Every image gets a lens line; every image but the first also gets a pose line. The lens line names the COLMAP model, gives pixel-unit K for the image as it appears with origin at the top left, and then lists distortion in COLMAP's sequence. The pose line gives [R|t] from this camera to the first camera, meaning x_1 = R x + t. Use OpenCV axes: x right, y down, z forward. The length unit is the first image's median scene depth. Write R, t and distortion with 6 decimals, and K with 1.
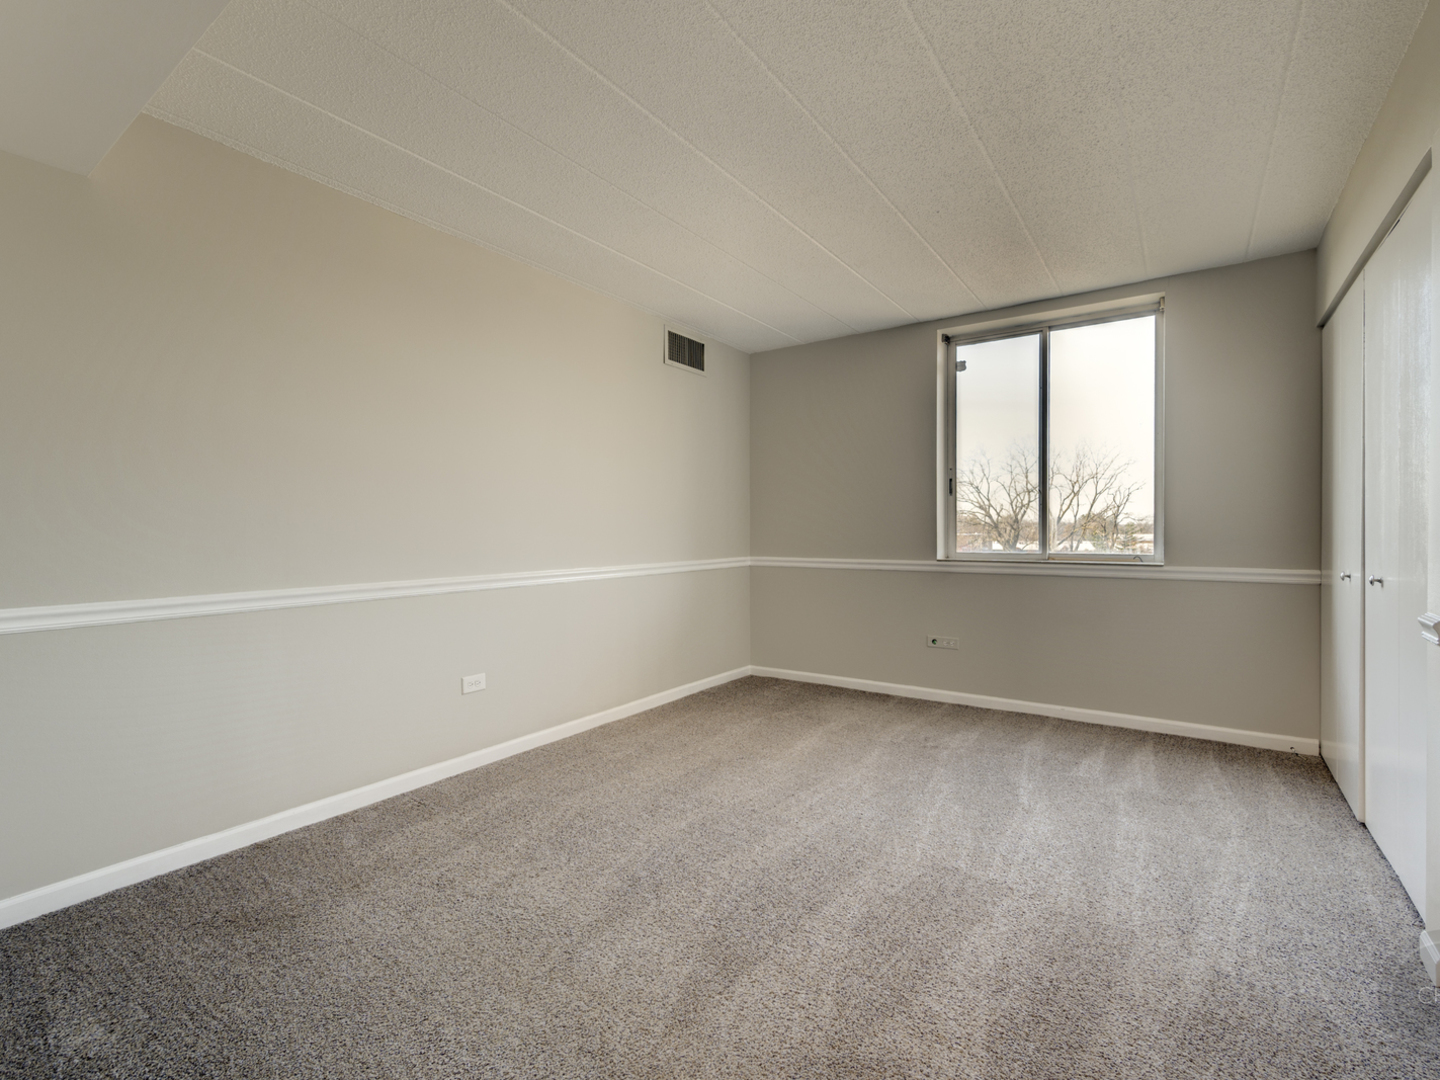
lens RADIAL K [[668.4, 0, 749.4], [0, 668.4, 543.7], [0, 0, 1]] dist [0.005547, 0.000685]
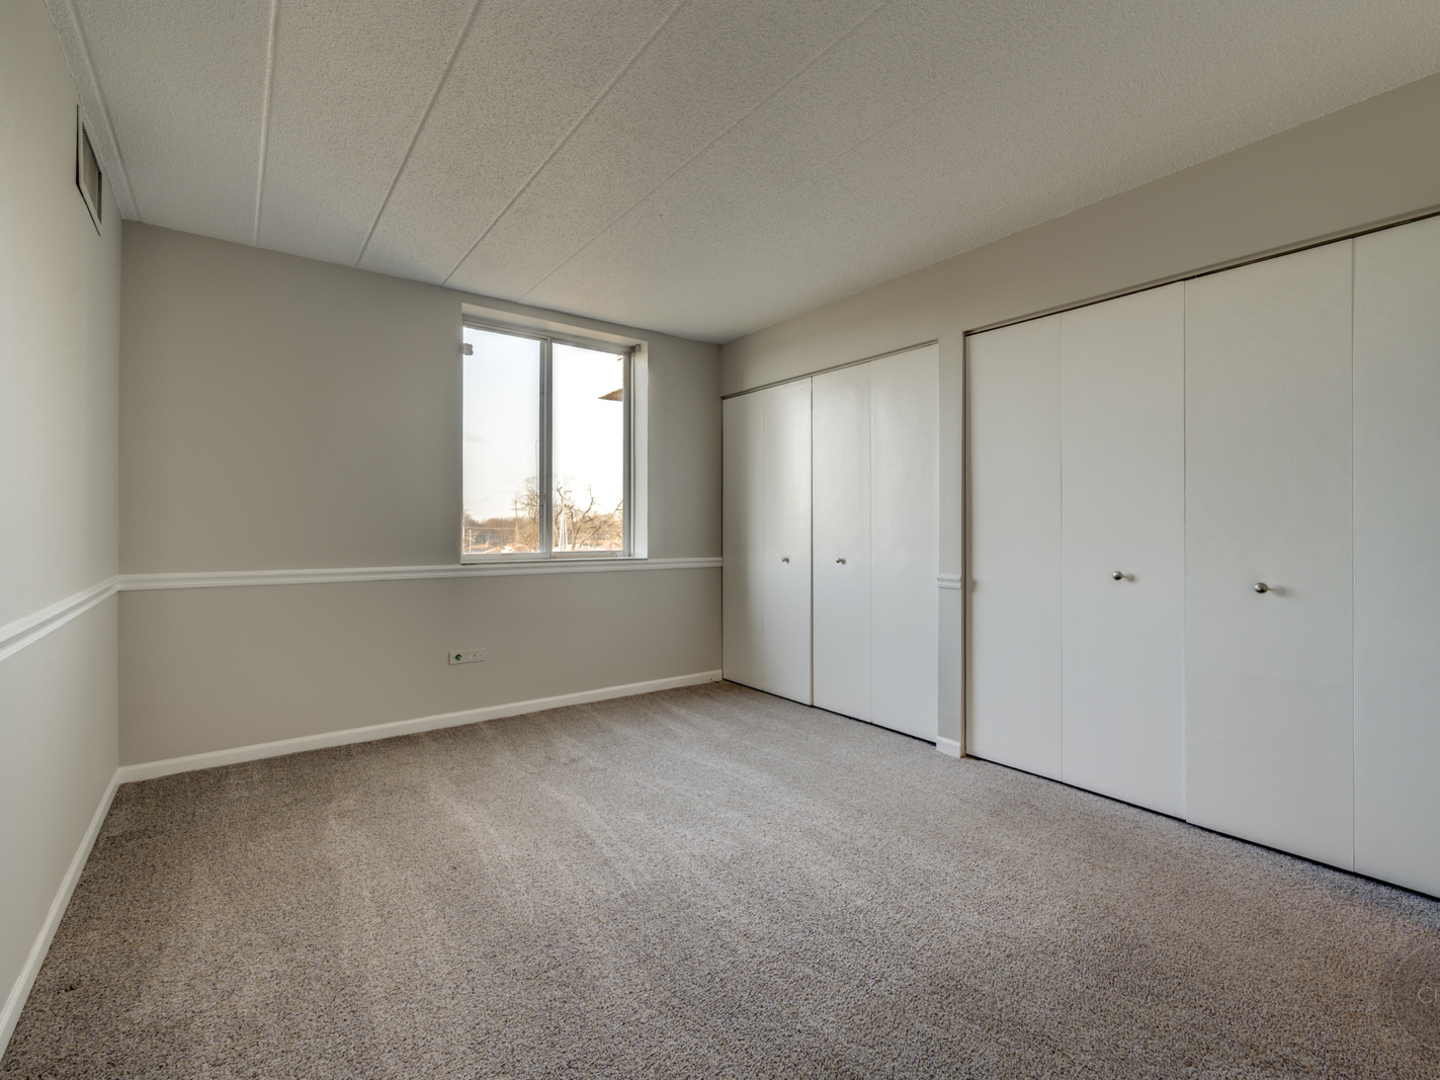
lens RADIAL K [[647.1, 0, 713.3], [0, 647.1, 535.5], [0, 0, 1]] dist [-0.000844, 0.000568]
pose [[0.336597, -0.004727, 0.941637, -0.434865], [0.015826, 0.999875, -0.000638, -0.007607], [-0.941516, 0.015117, 0.336630, 0.428970]]
